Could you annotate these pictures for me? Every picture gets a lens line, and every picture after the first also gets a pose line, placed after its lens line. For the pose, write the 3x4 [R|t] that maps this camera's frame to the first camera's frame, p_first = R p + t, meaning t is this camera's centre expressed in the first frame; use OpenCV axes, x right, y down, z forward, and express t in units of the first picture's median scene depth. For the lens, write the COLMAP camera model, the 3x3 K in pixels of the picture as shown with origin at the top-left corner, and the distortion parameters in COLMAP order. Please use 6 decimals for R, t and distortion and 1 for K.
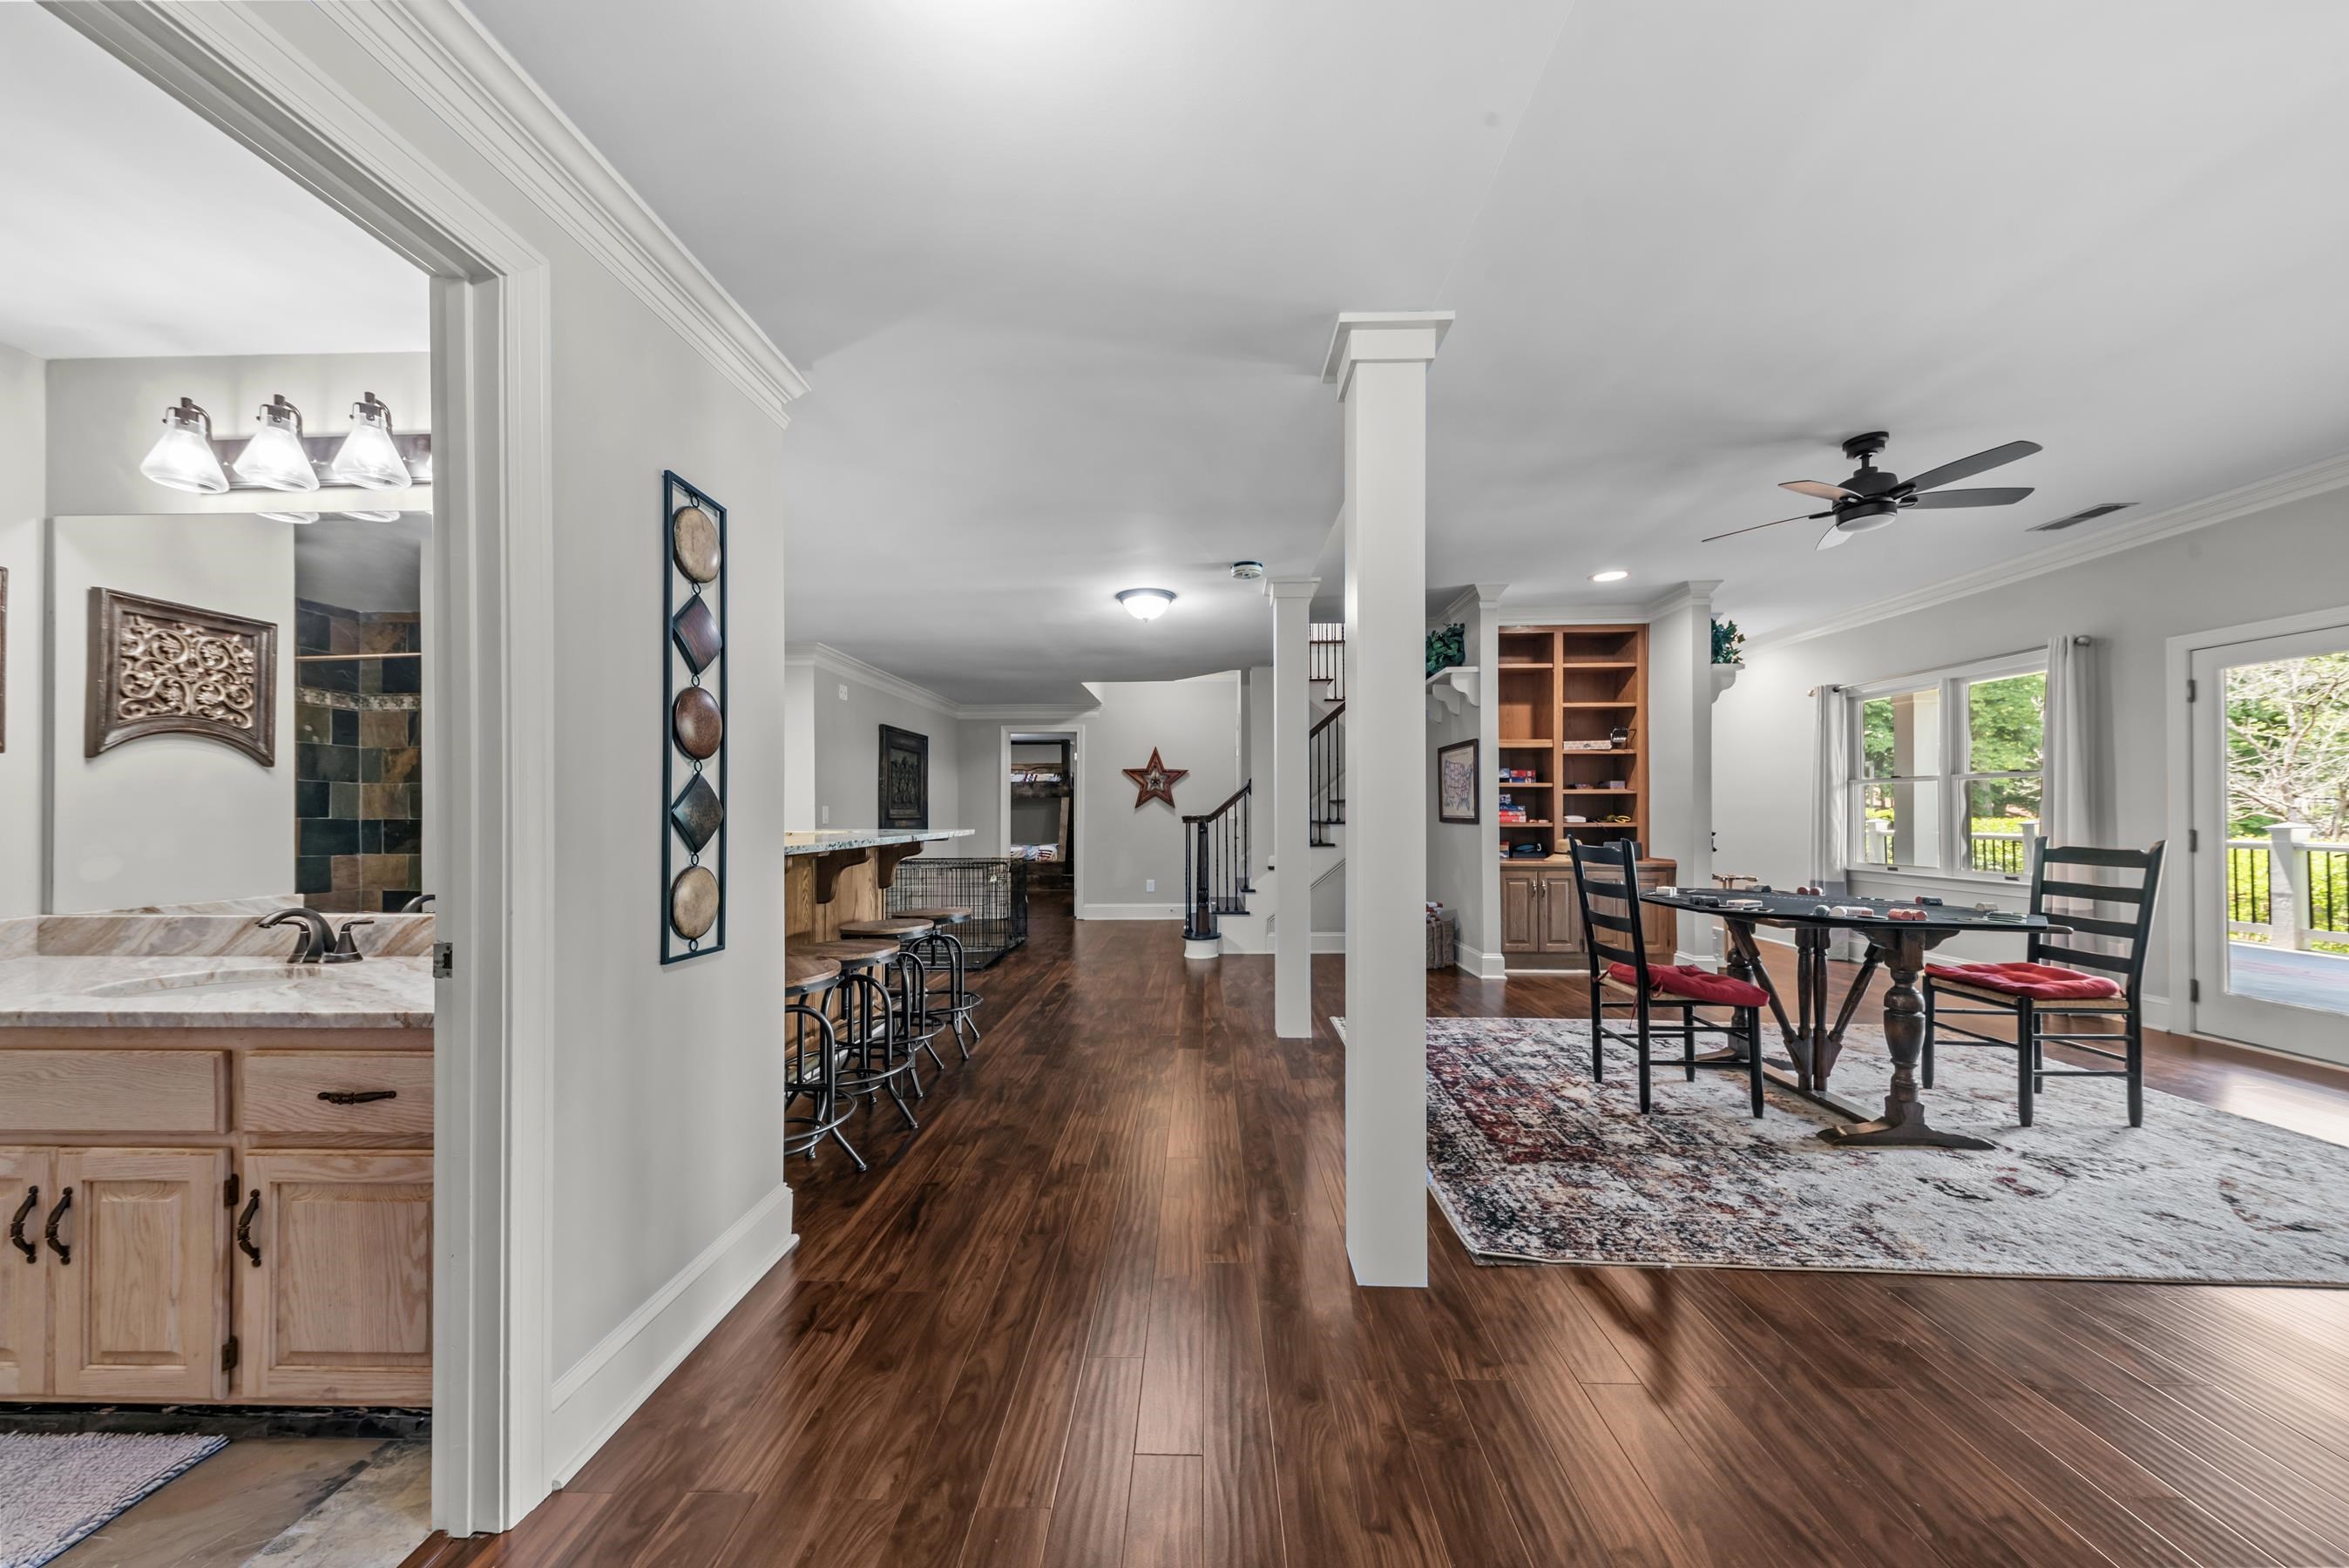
lens RADIAL K [[799.8, 0, 1169.8], [0, 799.8, 803.1], [0, 0, 1]] dist [0.007769, -0.000456]
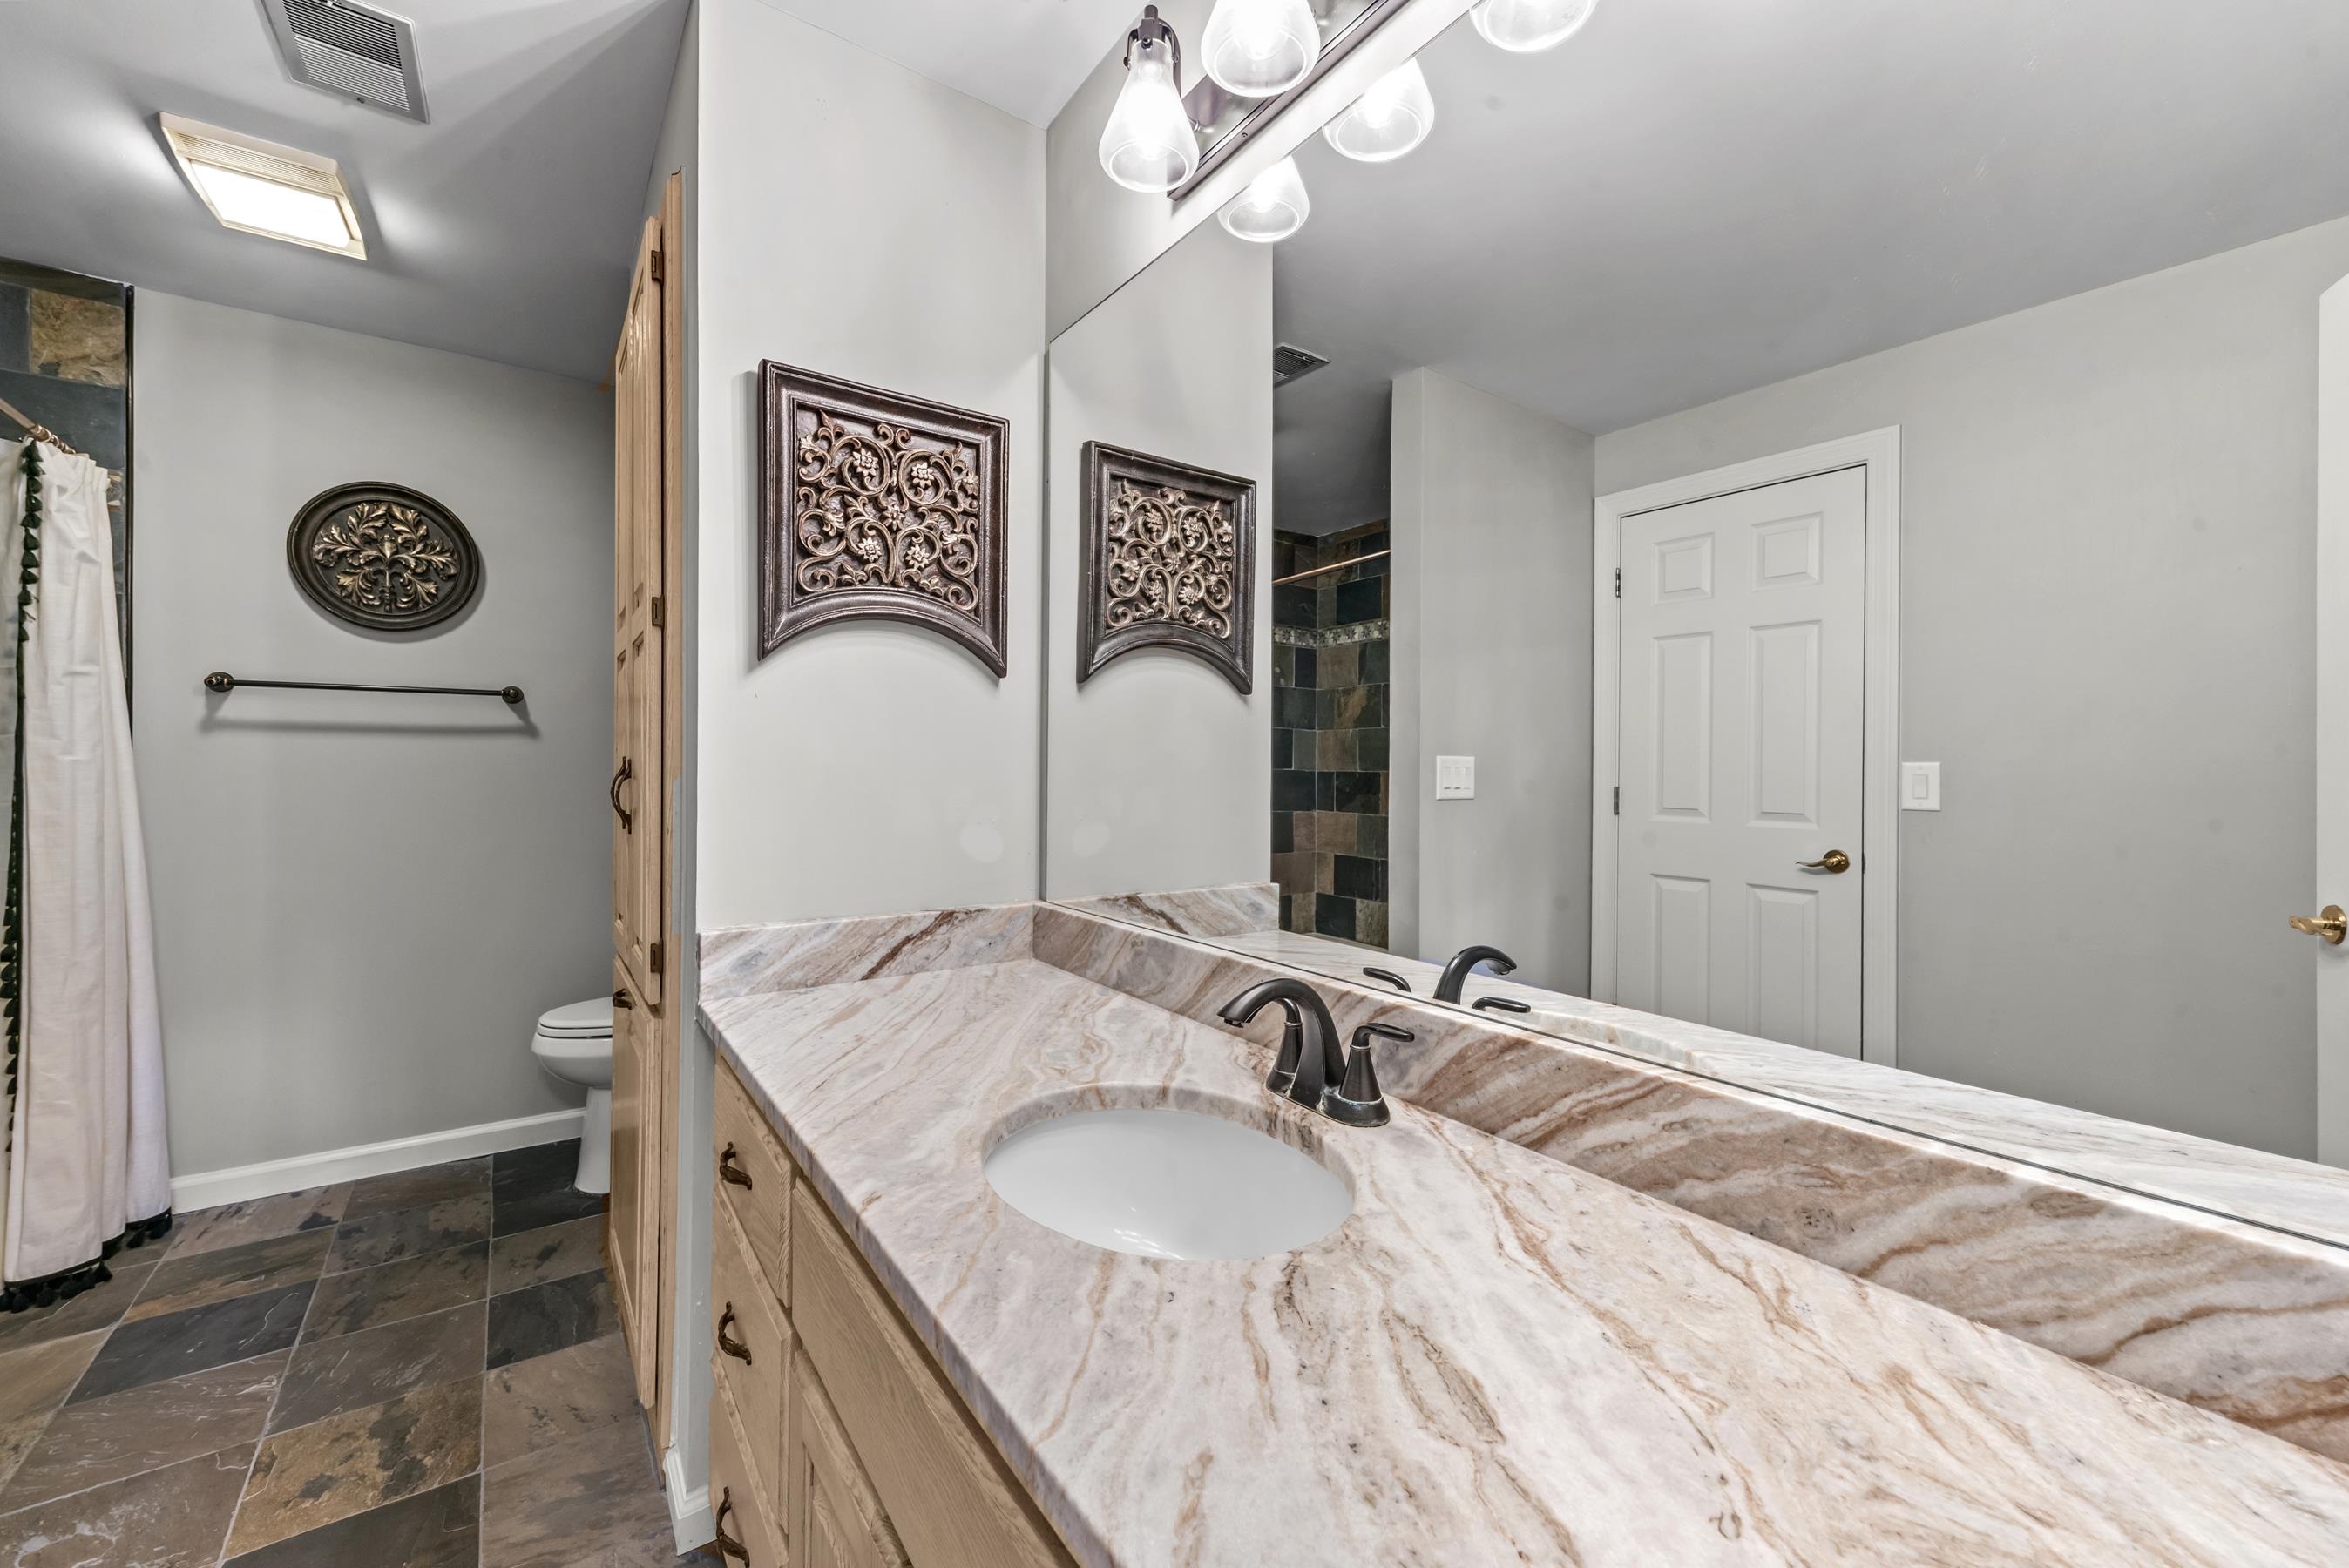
lens RADIAL K [[938.5, 0, 1176.3], [0, 938.5, 758.9], [0, 0, 1]] dist [0.000897, 0.000047]
pose [[0.606571, 0.005010, -0.795013, -0.518026], [-0.004351, 0.999986, 0.002982, 0.006957], [0.795017, 0.001650, 0.606585, 0.468636]]
